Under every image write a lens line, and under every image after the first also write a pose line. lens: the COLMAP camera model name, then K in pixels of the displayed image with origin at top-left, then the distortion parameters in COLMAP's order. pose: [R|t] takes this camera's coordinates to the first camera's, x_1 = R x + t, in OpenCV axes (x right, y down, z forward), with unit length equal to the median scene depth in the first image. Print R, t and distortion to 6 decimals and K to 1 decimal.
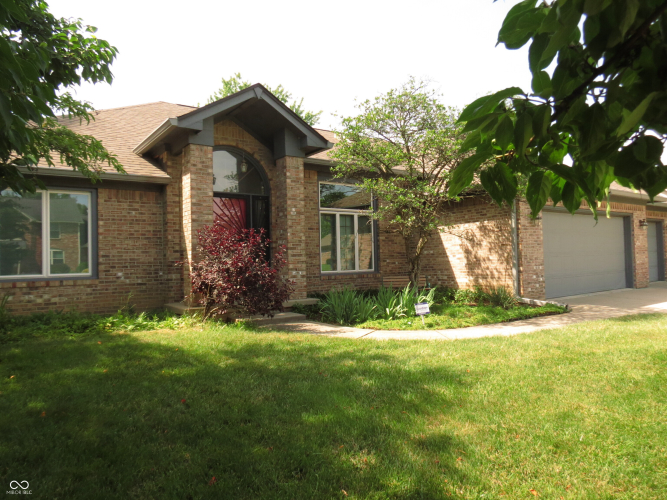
lens RADIAL K [[465.7, 0, 333.5], [0, 465.7, 250.0], [0, 0, 1]] dist [-0.001474, -0.000129]
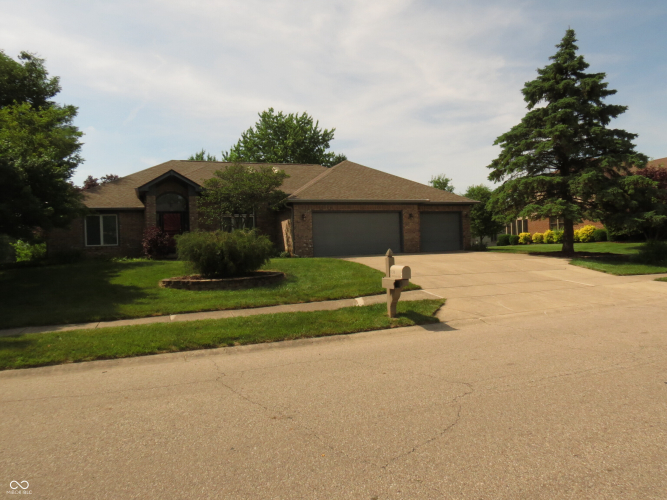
lens RADIAL K [[465.7, 0, 333.5], [0, 465.7, 250.0], [0, 0, 1]] dist [-0.001474, -0.000129]
pose [[0.961701, -0.007173, -0.274008, 1.006253], [0.017051, 0.999287, 0.033685, 0.008815], [0.273571, -0.037067, 0.961137, -0.887398]]
